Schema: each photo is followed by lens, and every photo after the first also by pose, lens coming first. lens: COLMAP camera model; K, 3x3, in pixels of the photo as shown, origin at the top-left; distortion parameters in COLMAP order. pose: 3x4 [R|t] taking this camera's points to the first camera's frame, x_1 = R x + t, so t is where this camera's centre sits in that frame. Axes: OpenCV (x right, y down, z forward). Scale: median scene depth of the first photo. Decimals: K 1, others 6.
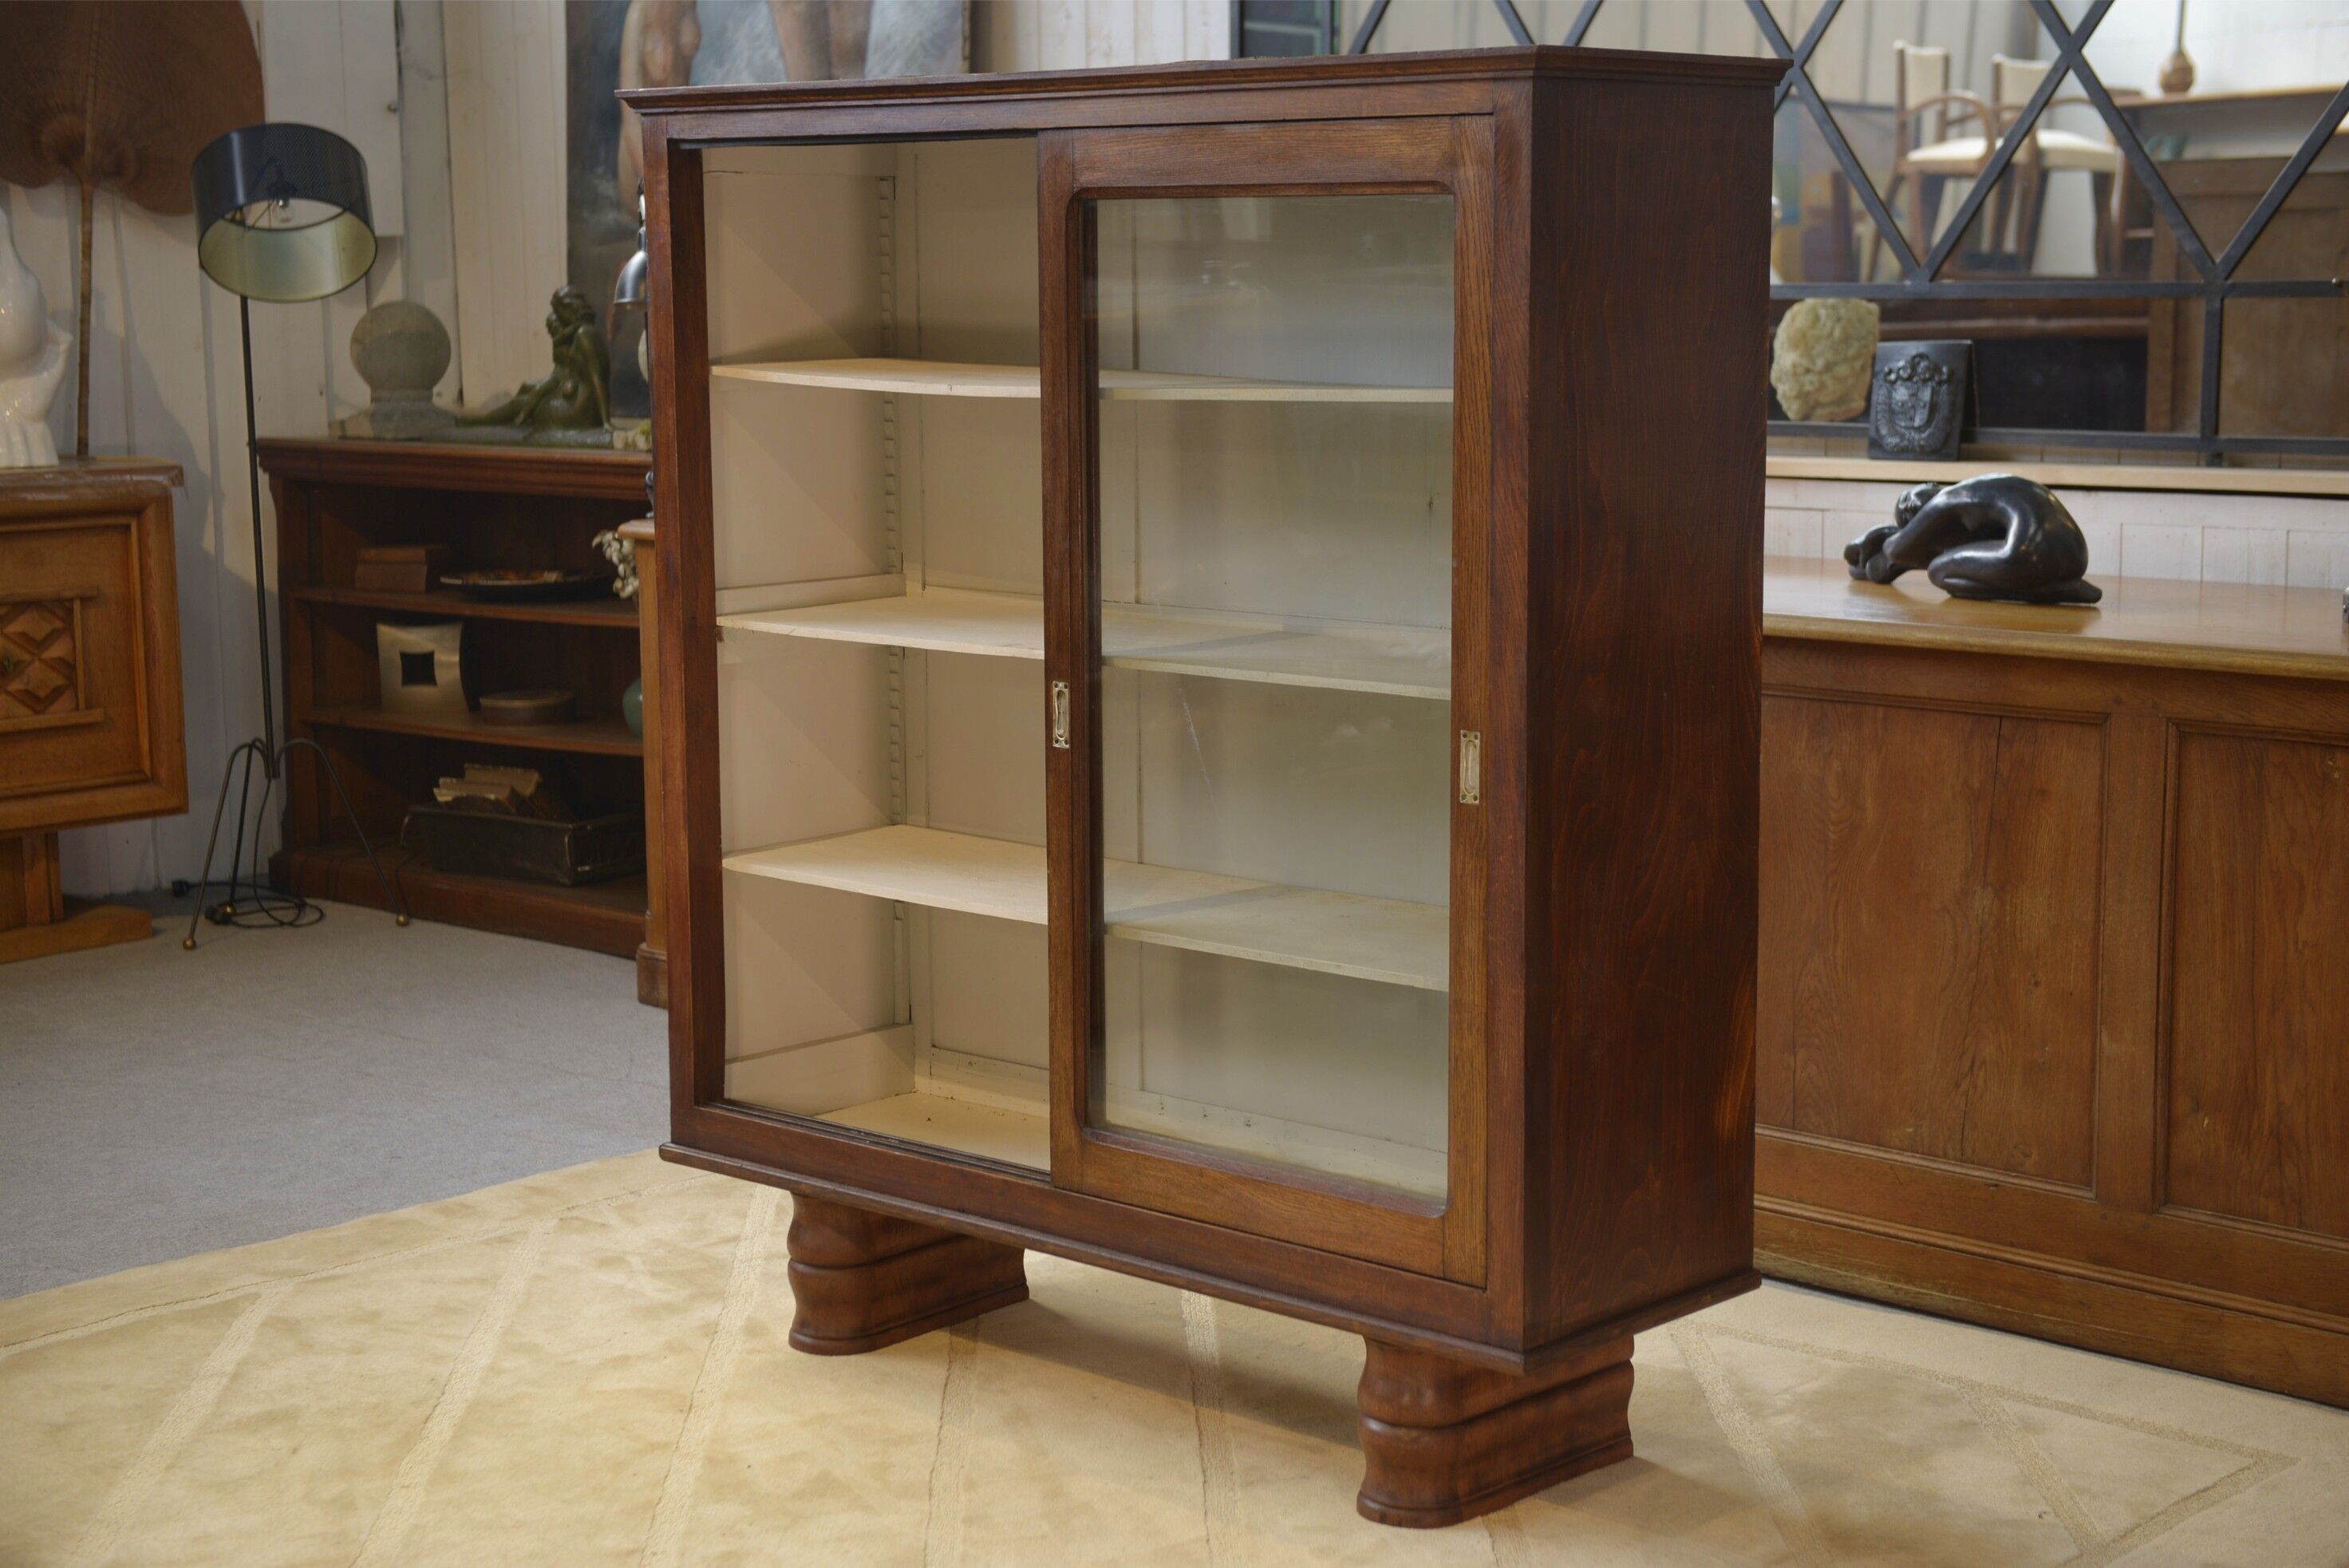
lens RADIAL K [[3664.5, 0, 1174.5], [0, 3664.5, 784.0], [0, 0, 1]] dist [0.137769, -0.051044]
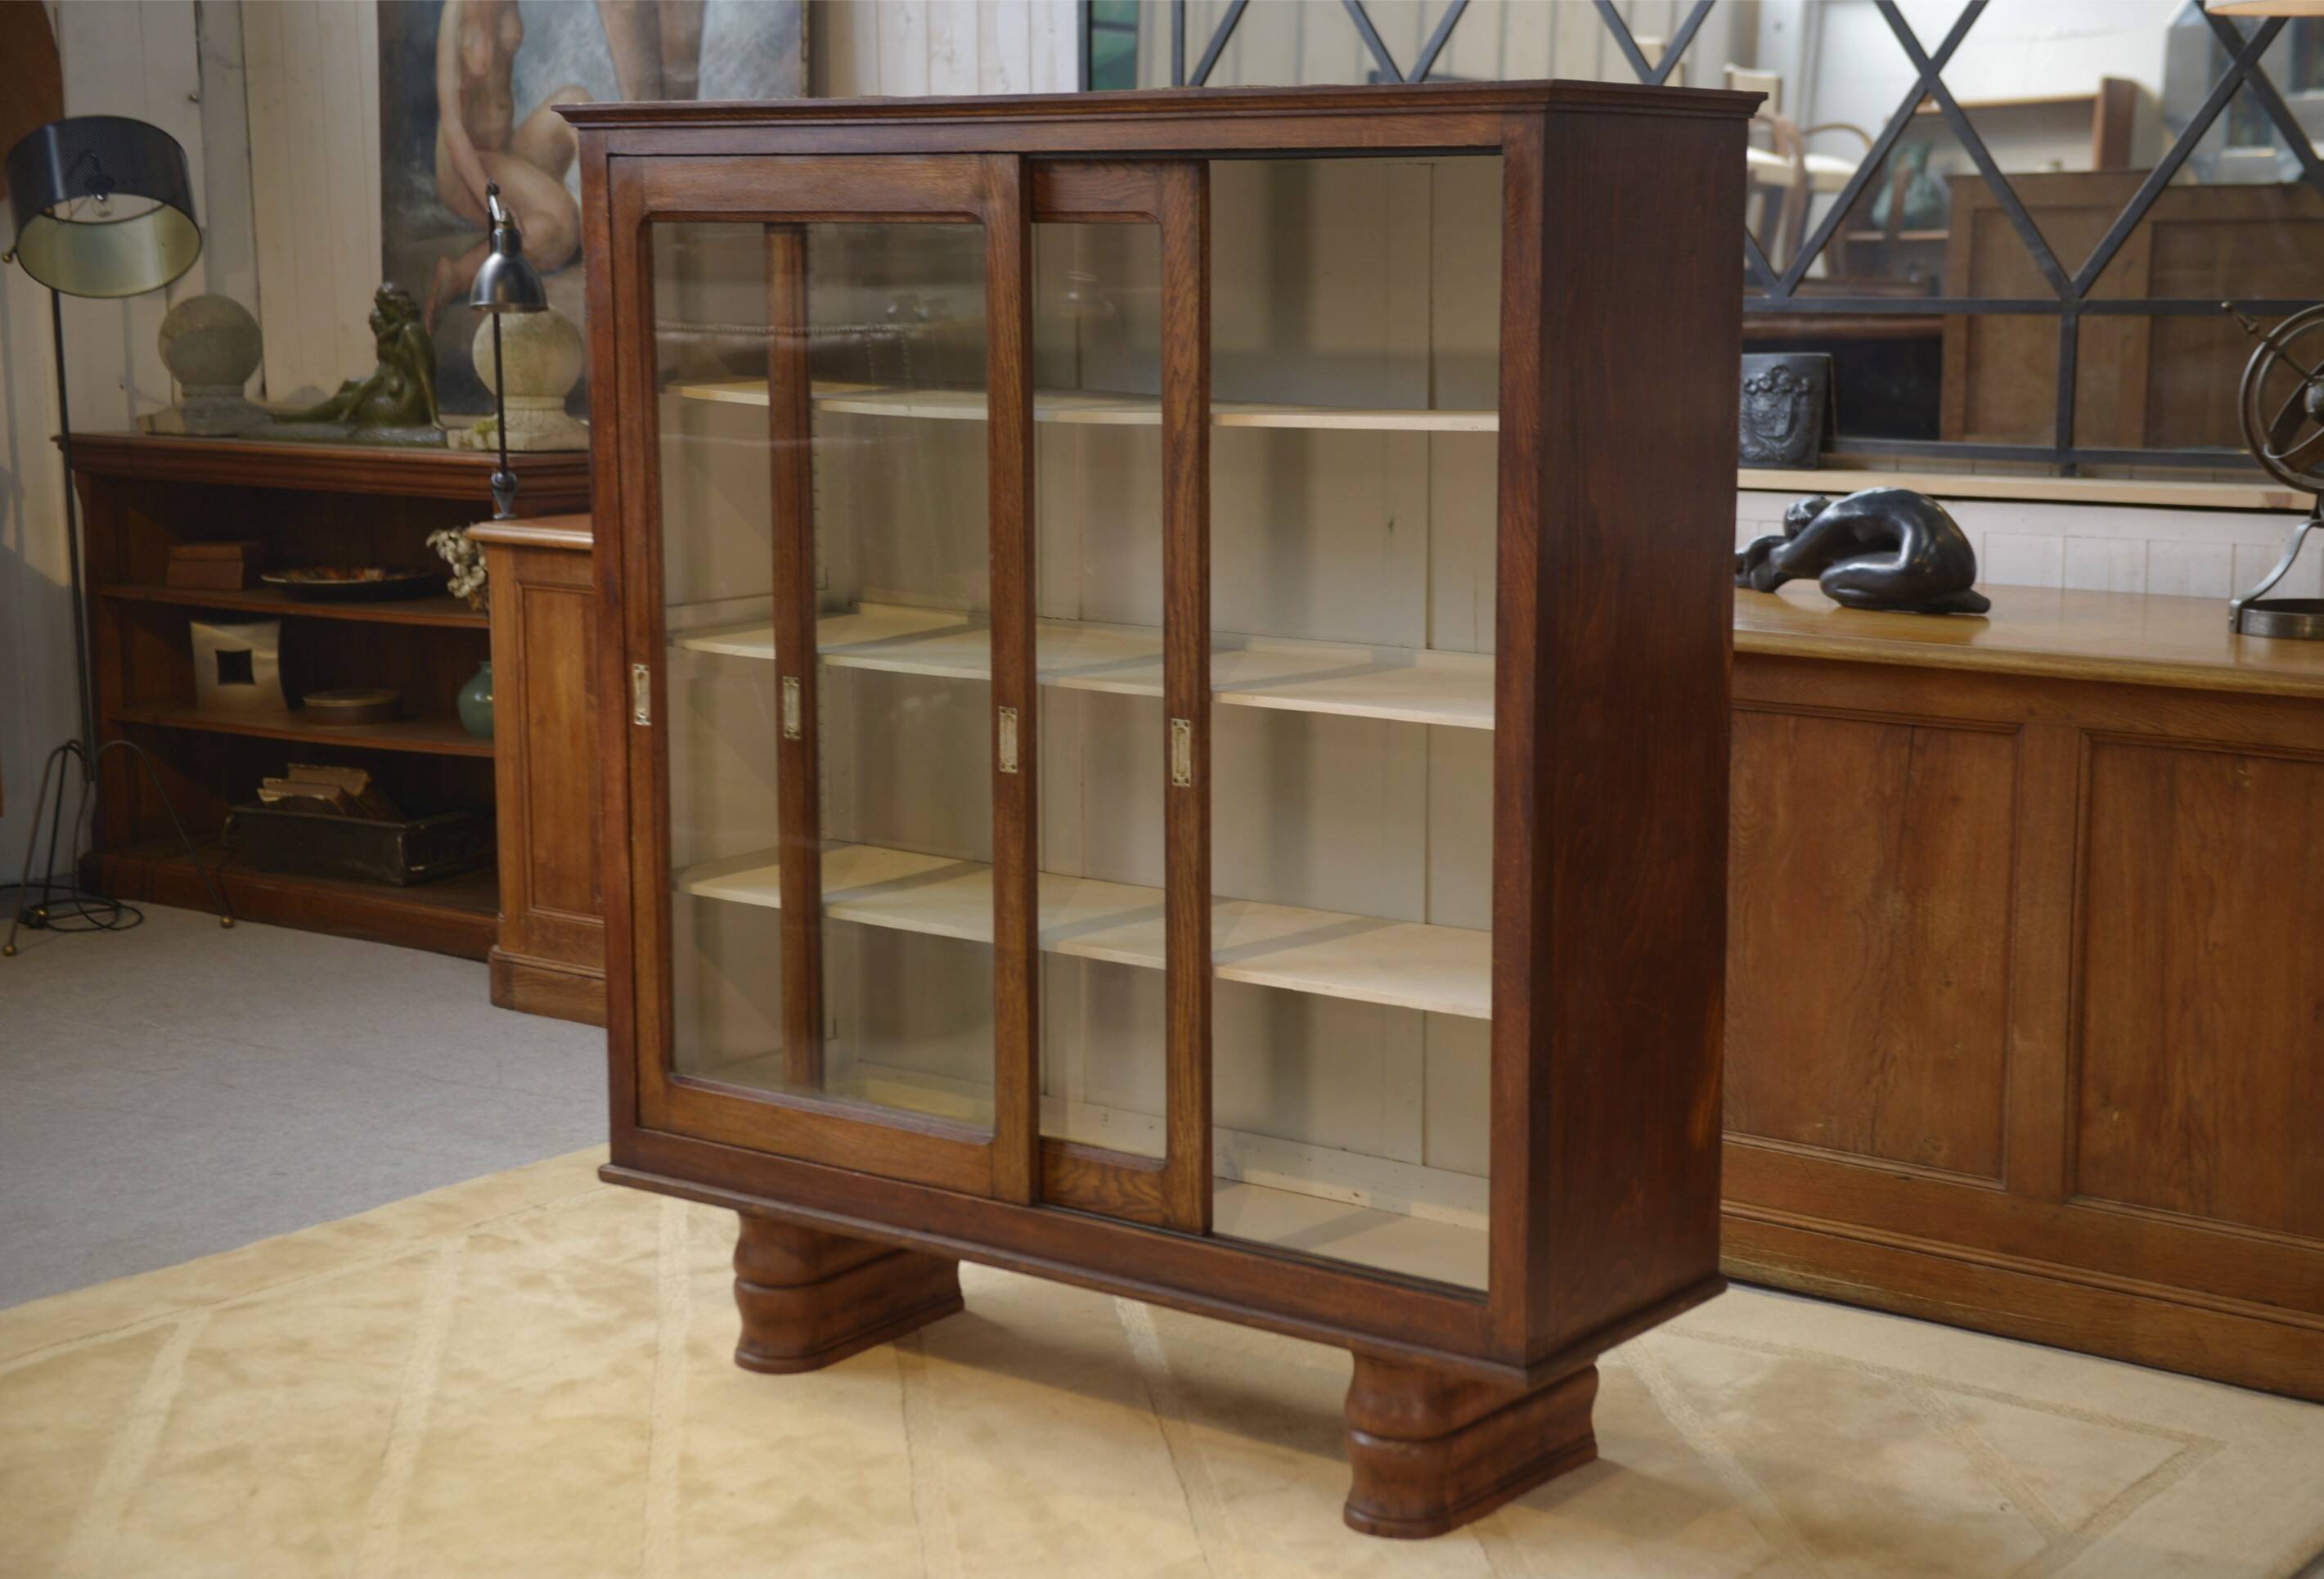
lens RADIAL K [[3532.3, 0, 1201.9], [0, 3532.3, 805.1], [0, 0, 1]] dist [0.135365, -0.016112]
pose [[0.994798, -0.010262, 0.101346, -0.076802], [0.008481, 0.999802, 0.017987, -0.016086], [-0.101510, -0.017034, 0.994689, 0.031515]]
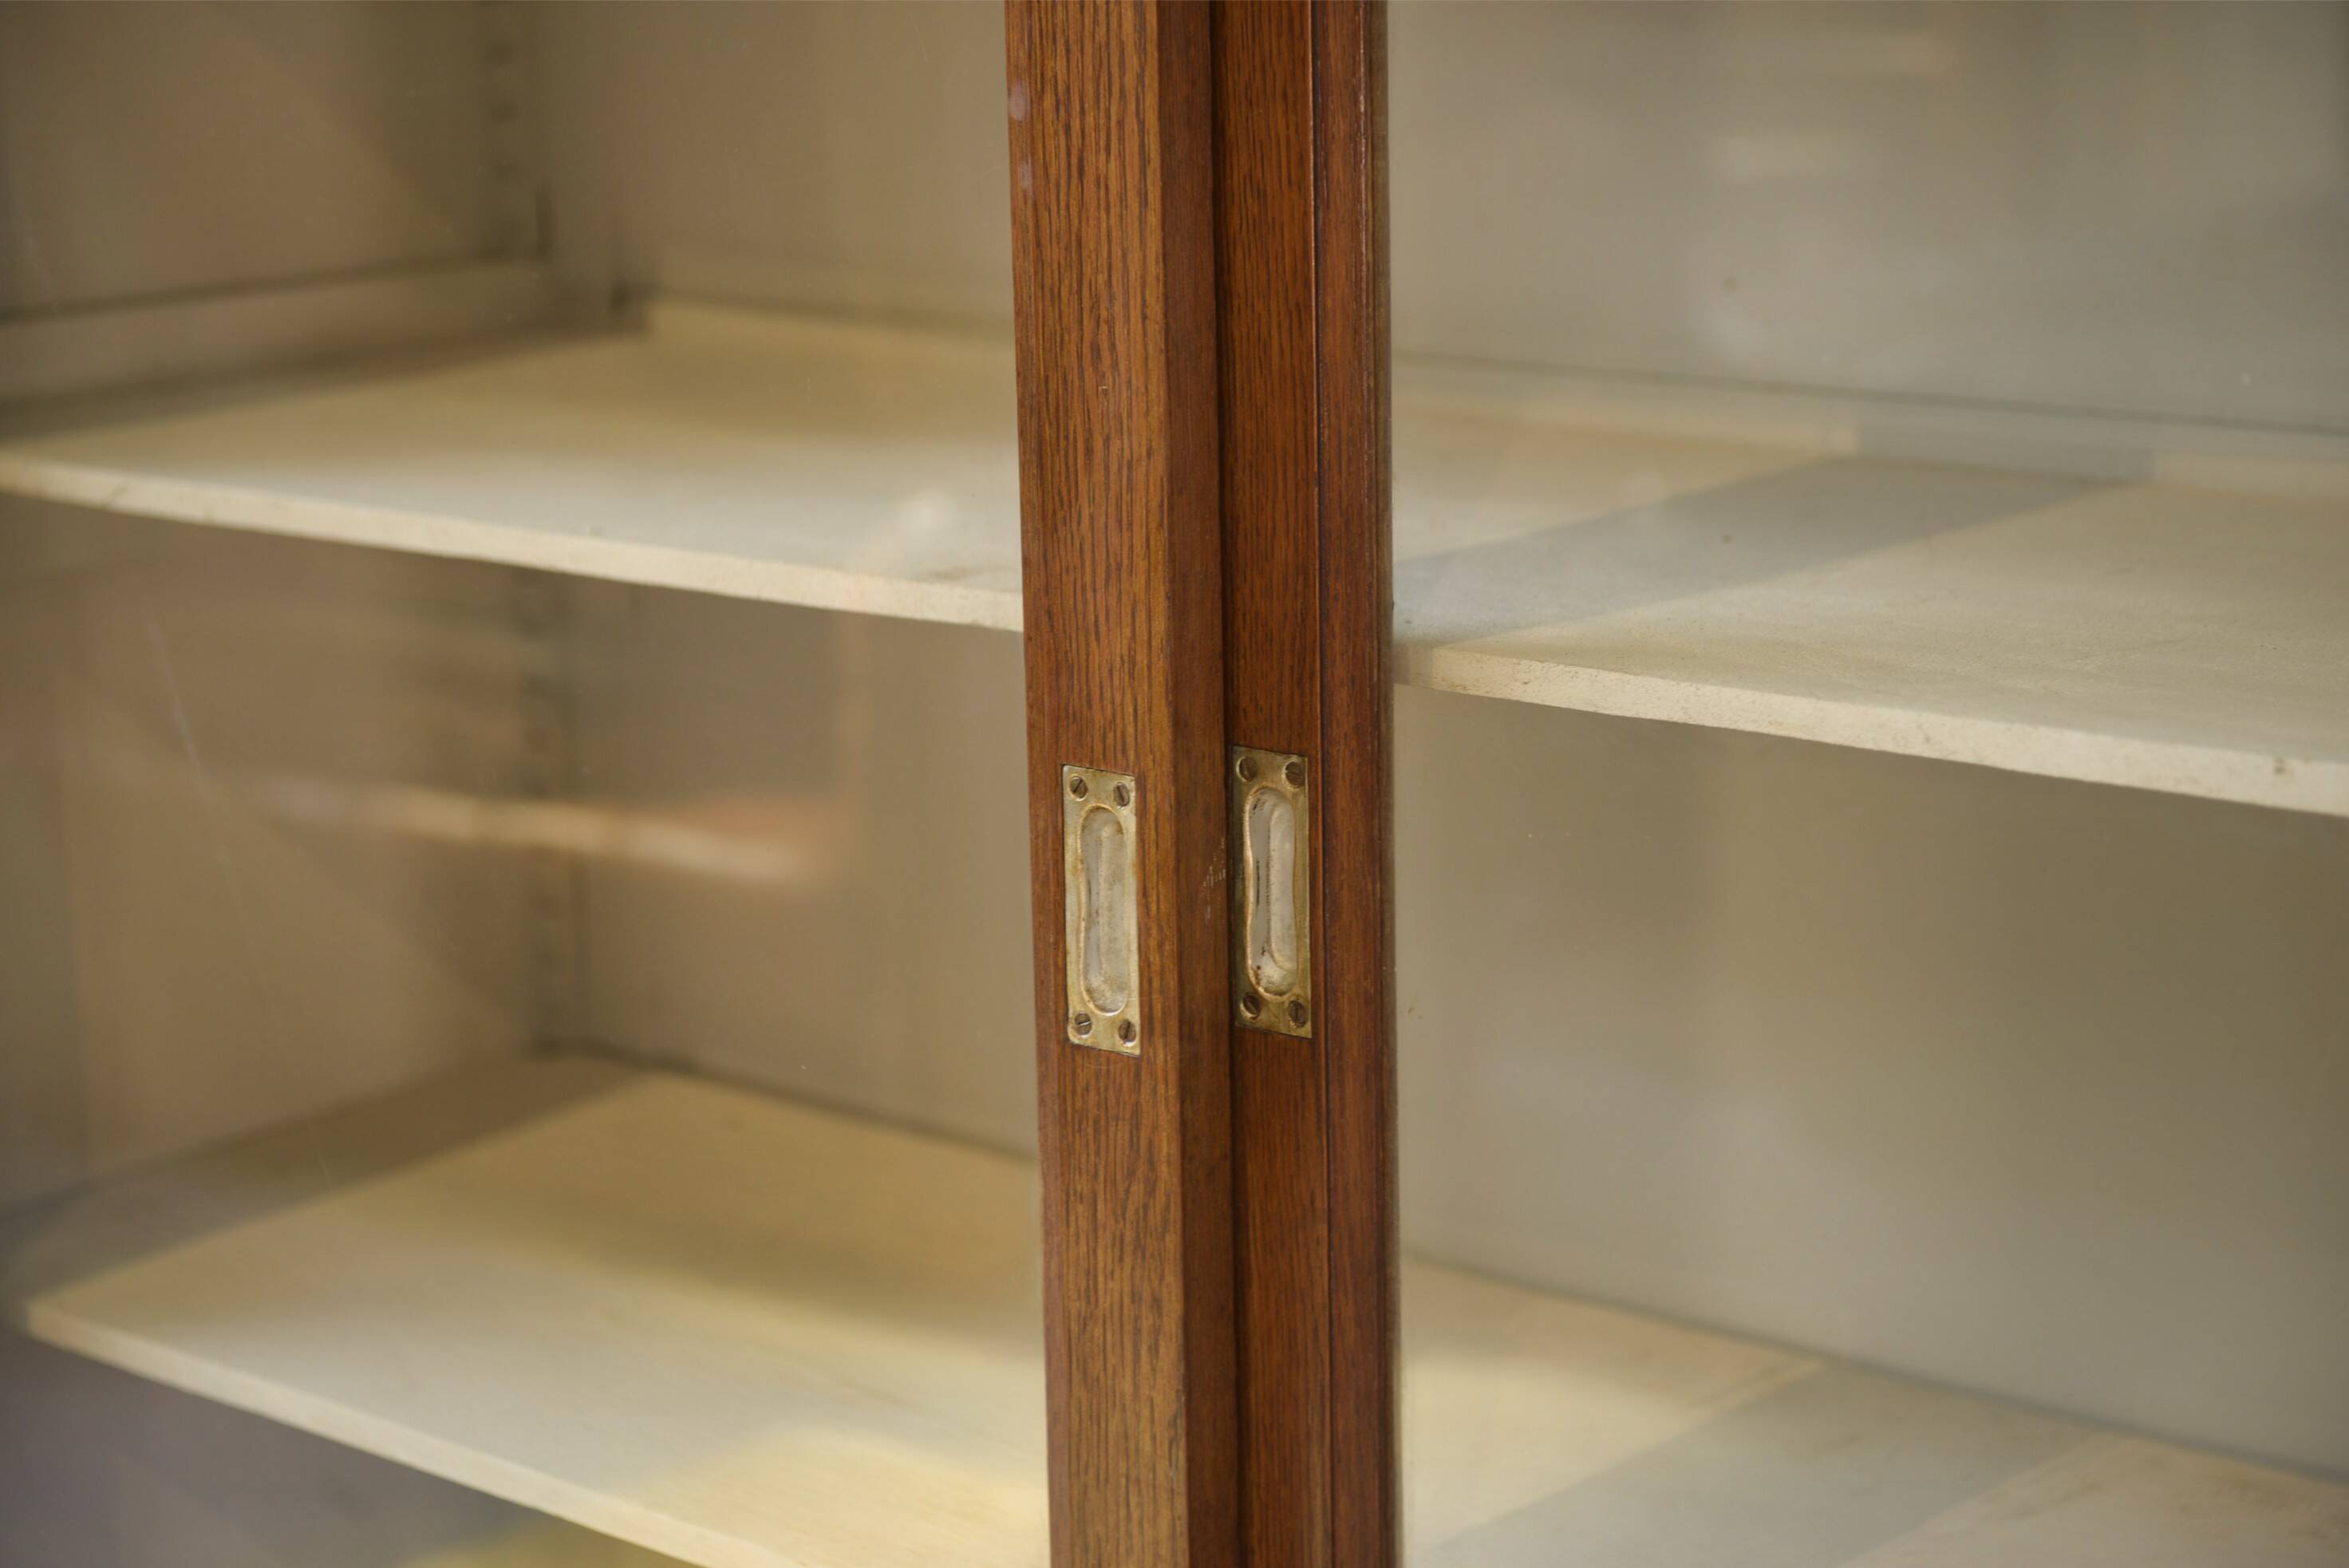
lens RADIAL K [[4506.7, 0, 1174.5], [0, 4506.7, 784.0], [0, 0, 1]] dist [0.143369, -0.418696]
pose [[0.998969, -0.024270, 0.038374, -0.040396], [0.021306, 0.996893, 0.075835, -0.043907], [-0.040095, -0.074939, 0.996382, 0.662890]]
